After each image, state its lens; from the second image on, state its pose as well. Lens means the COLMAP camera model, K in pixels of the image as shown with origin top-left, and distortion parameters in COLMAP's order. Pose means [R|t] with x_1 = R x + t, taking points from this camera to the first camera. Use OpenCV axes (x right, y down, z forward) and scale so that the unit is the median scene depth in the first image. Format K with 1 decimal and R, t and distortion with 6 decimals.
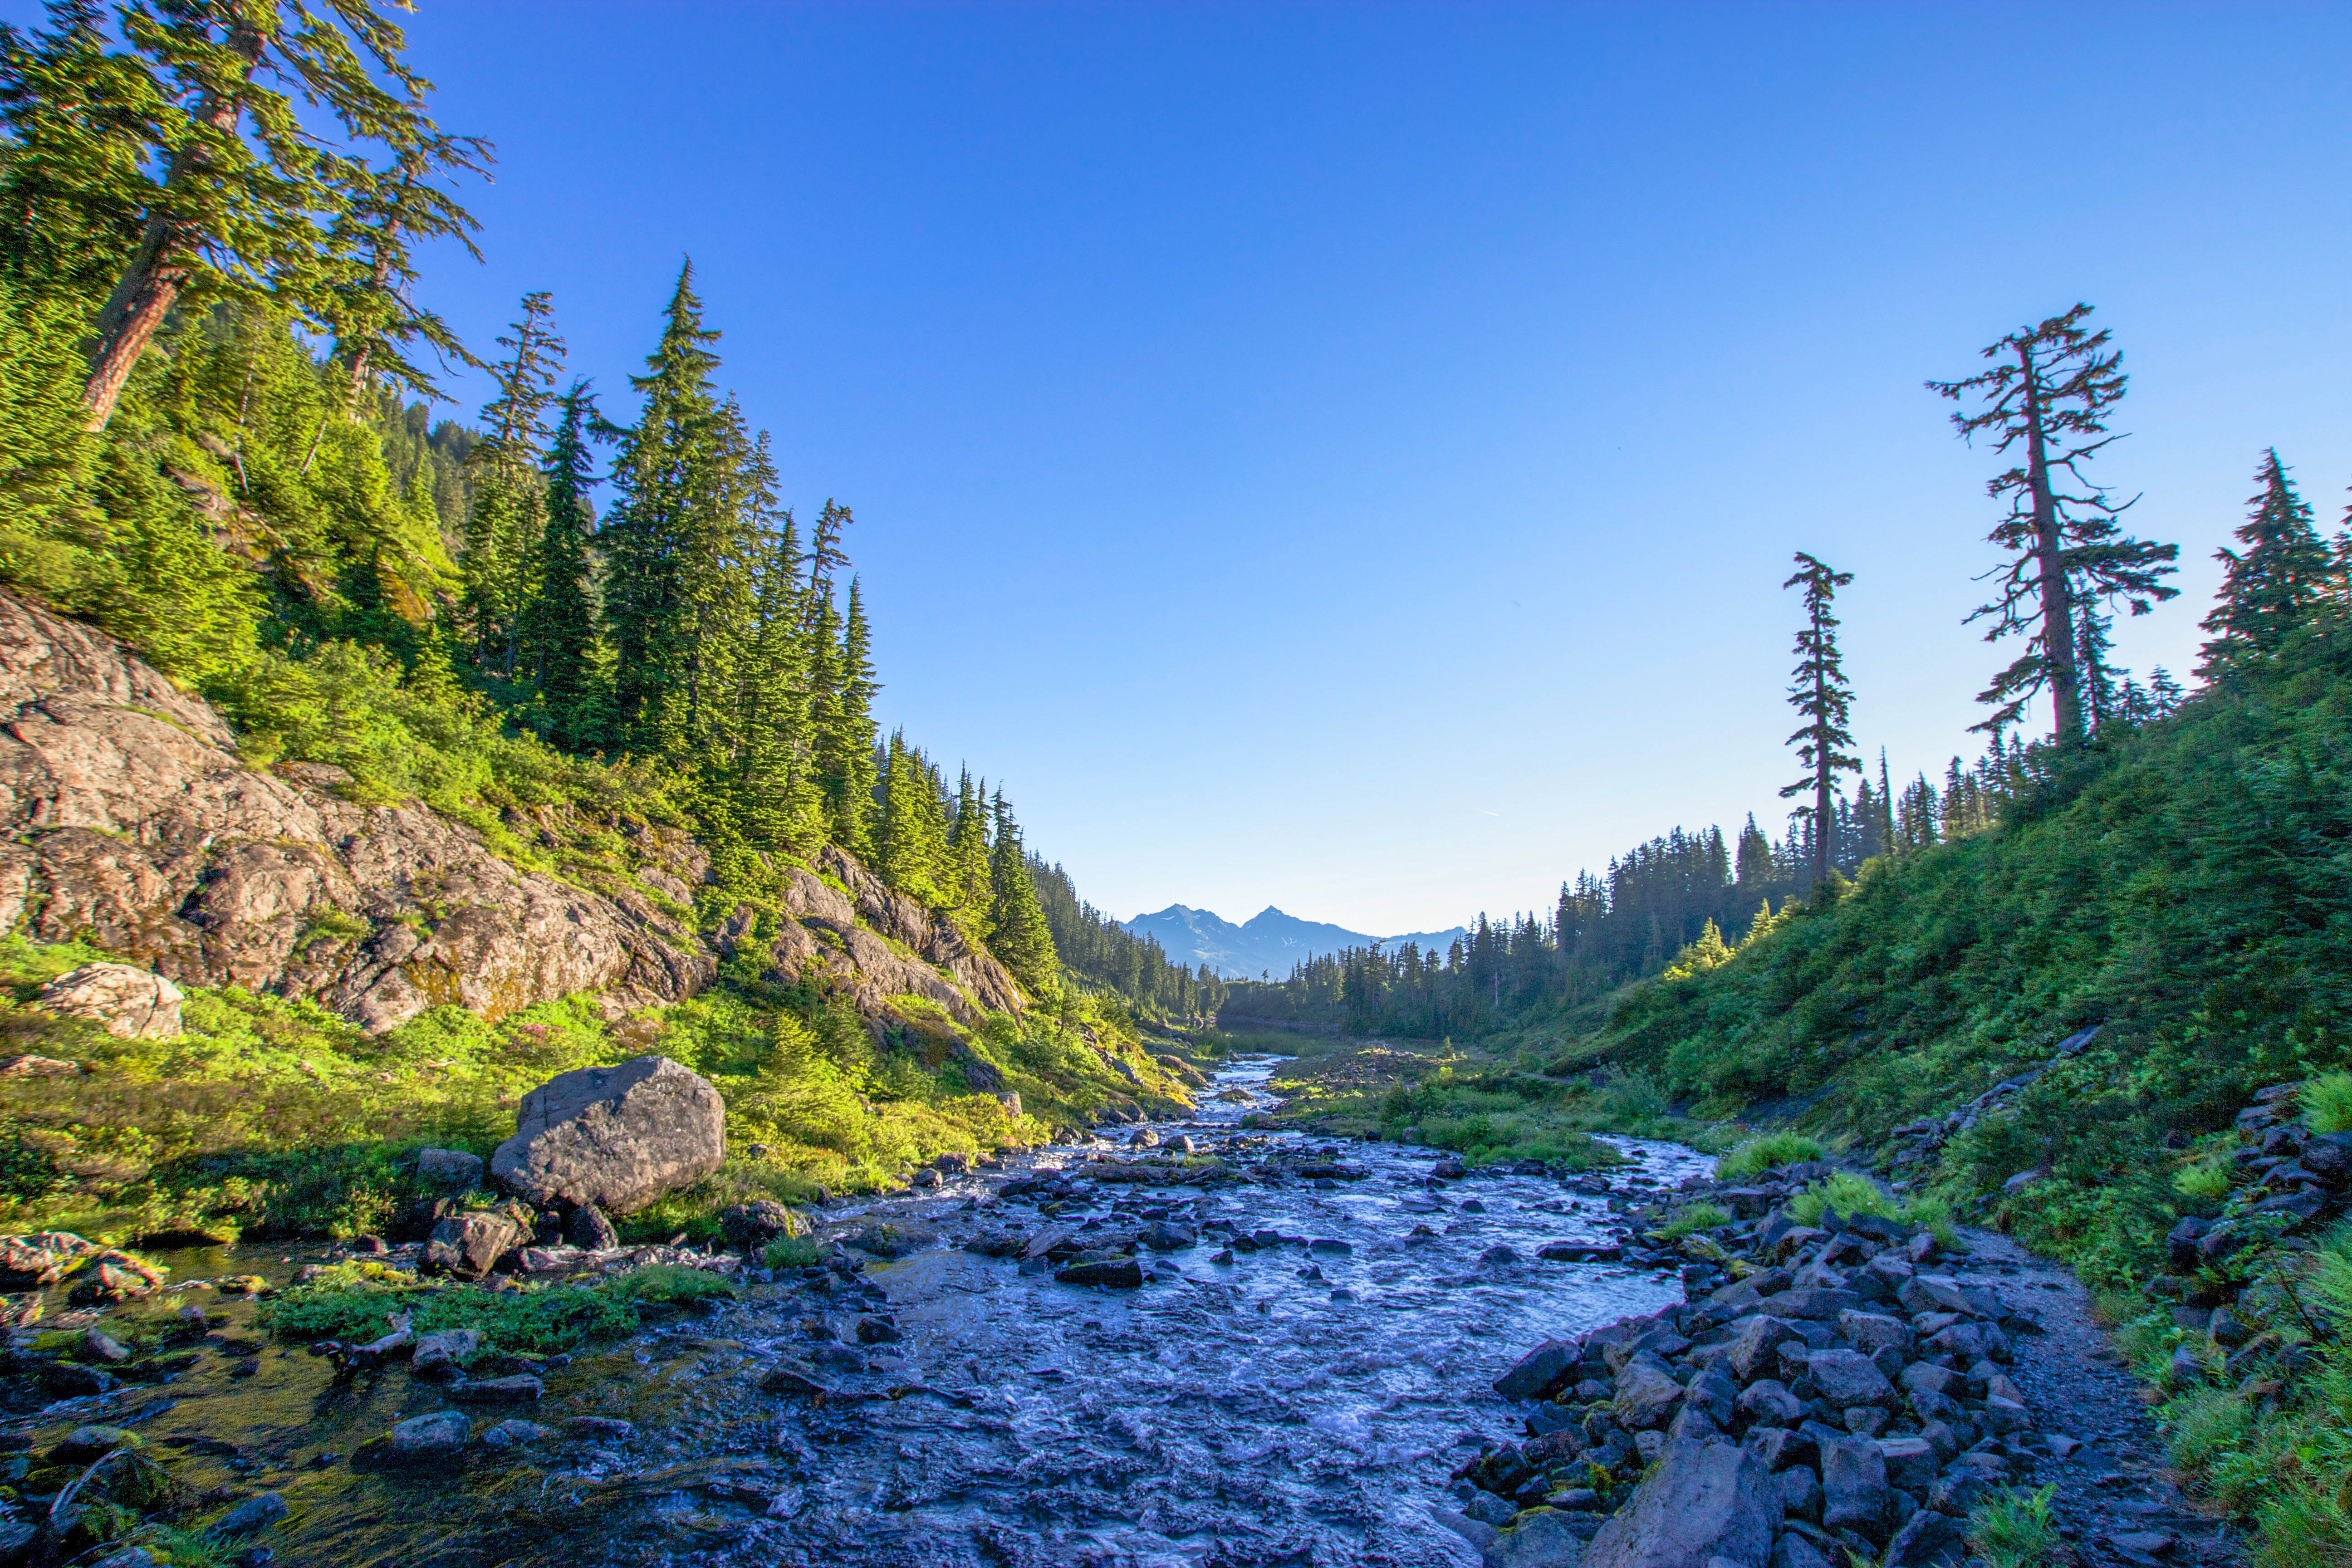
lens RADIAL K [[1129.9, 0, 1176.7], [0, 1129.9, 790.7], [0, 0, 1]] dist [-0.022346, -0.000109]
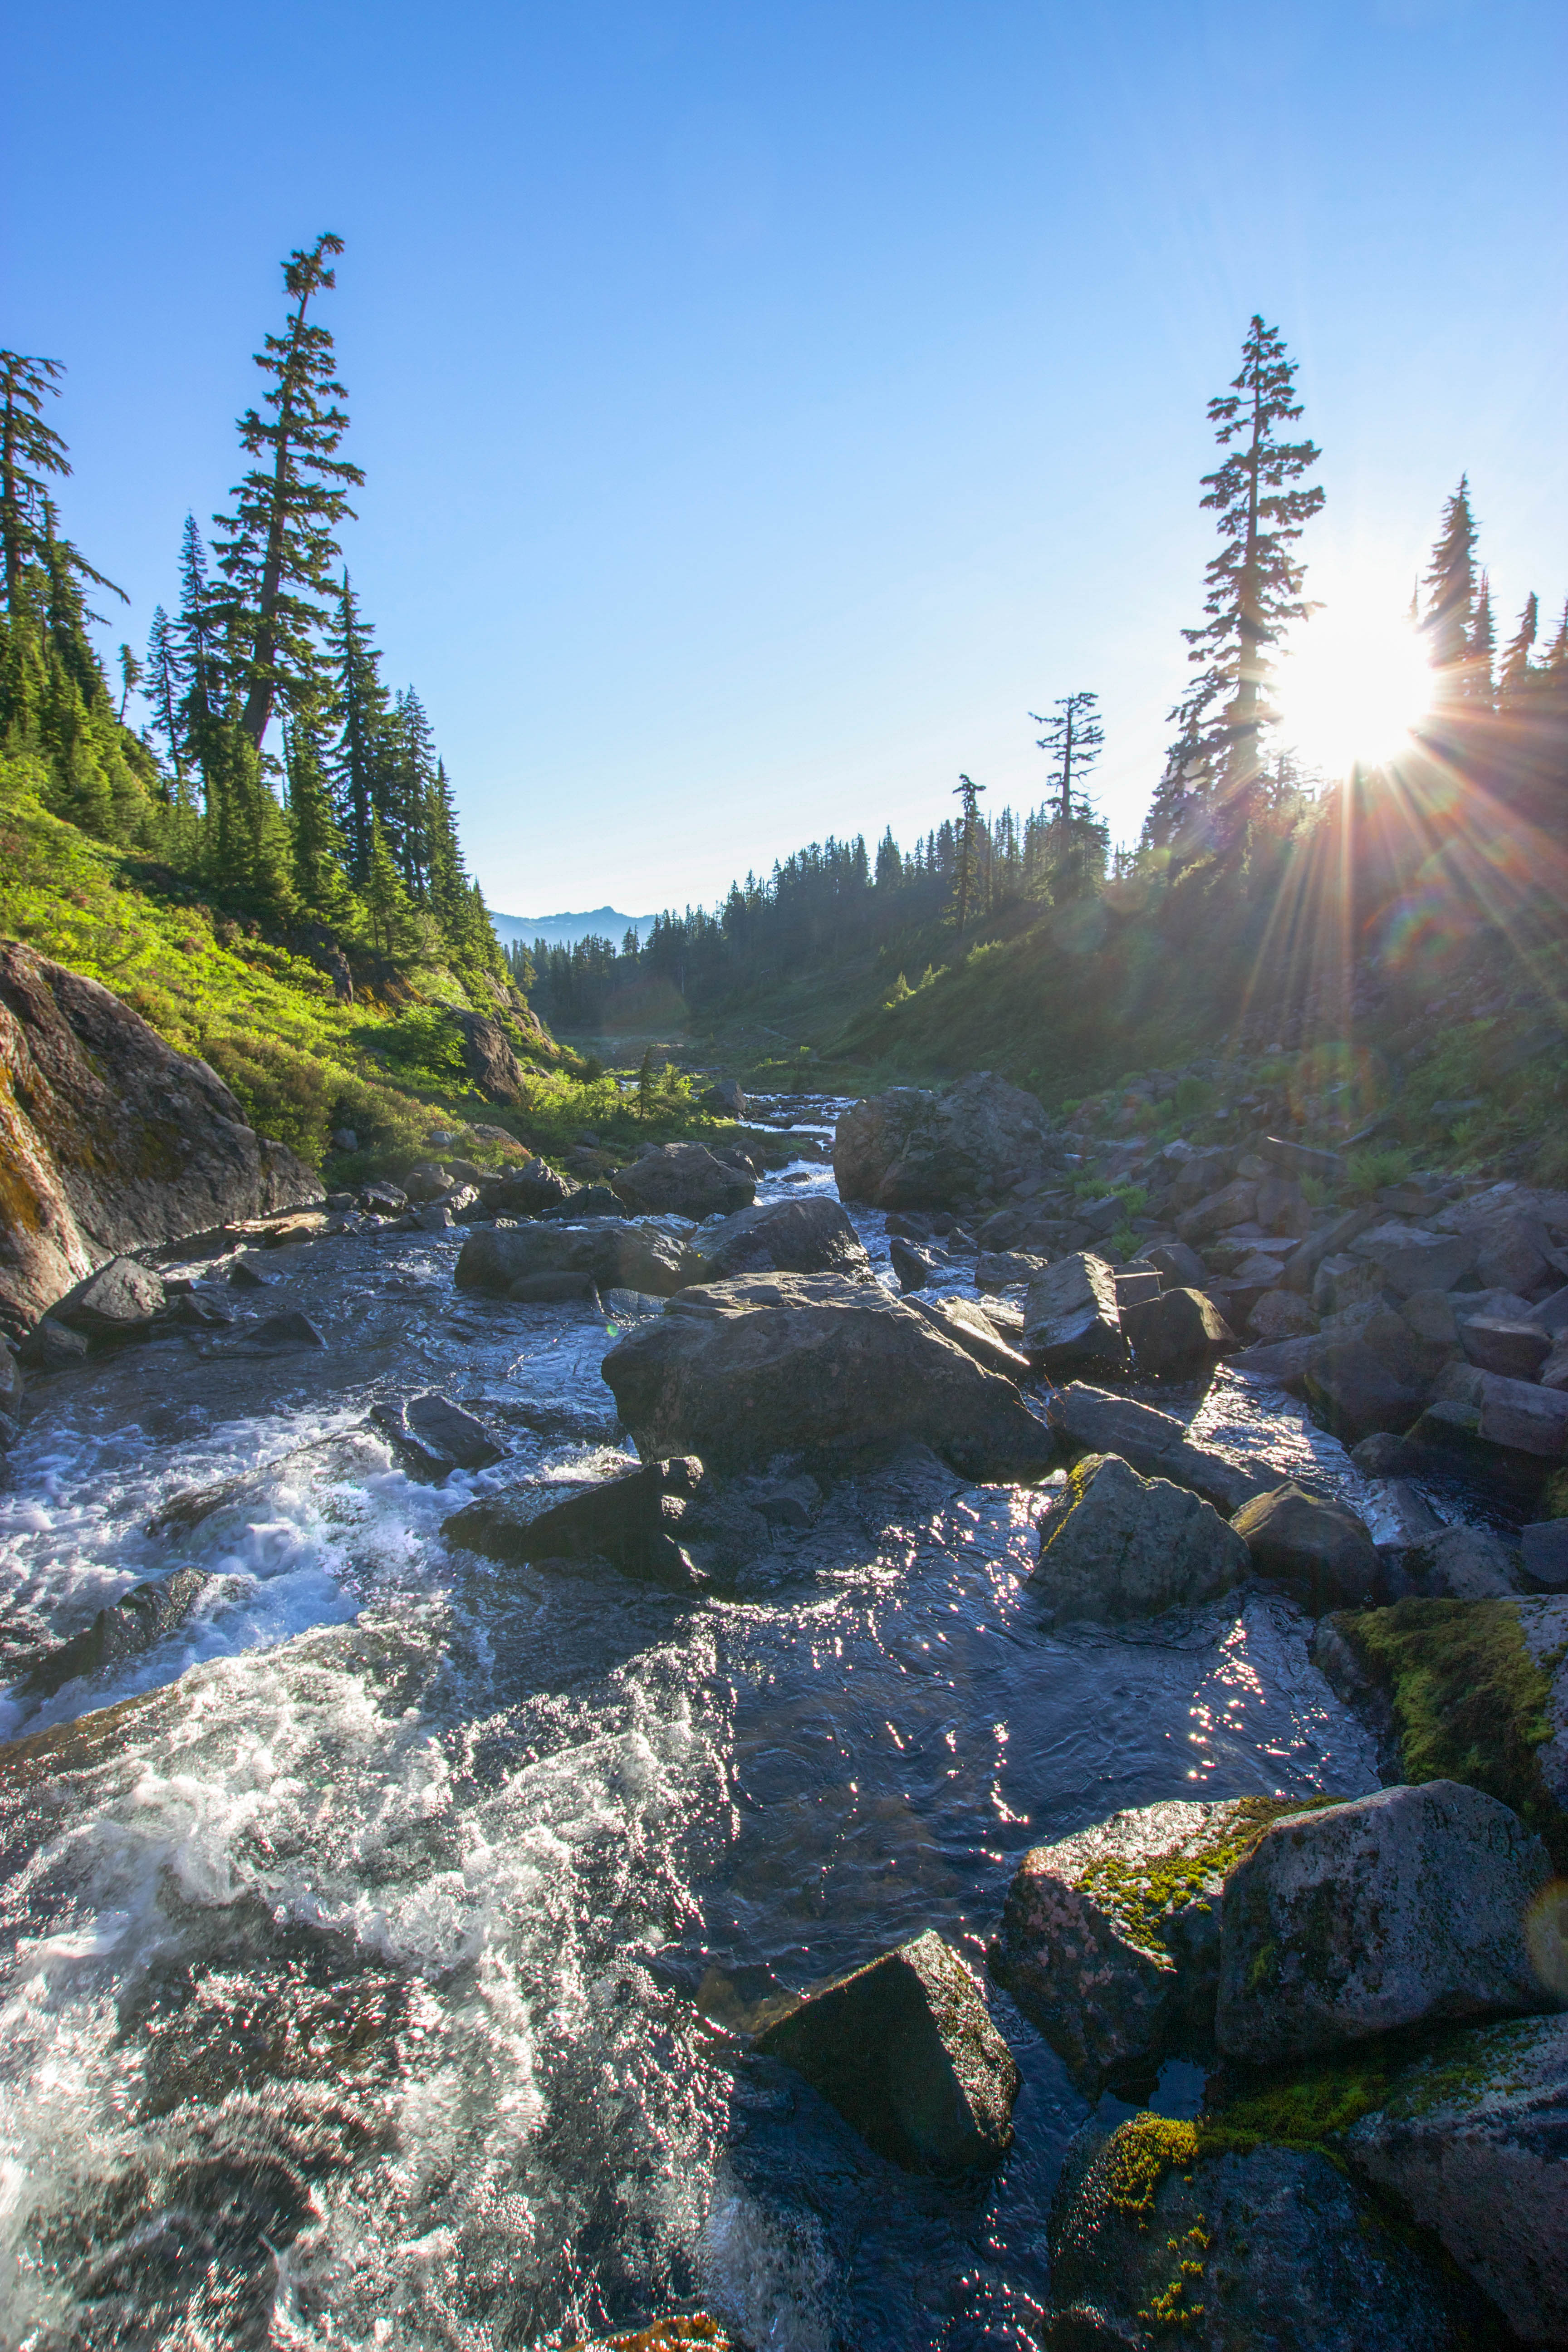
lens RADIAL K [[1129.9, 0, 784.6], [0, 1129.9, 1172.3], [0, 0, 1]] dist [-0.022346, -0.000109]
pose [[0.921952, -0.096730, 0.375029, -0.450651], [-0.038847, 0.940332, 0.338034, -0.204441], [-0.385350, -0.326220, 0.863184, -0.668607]]
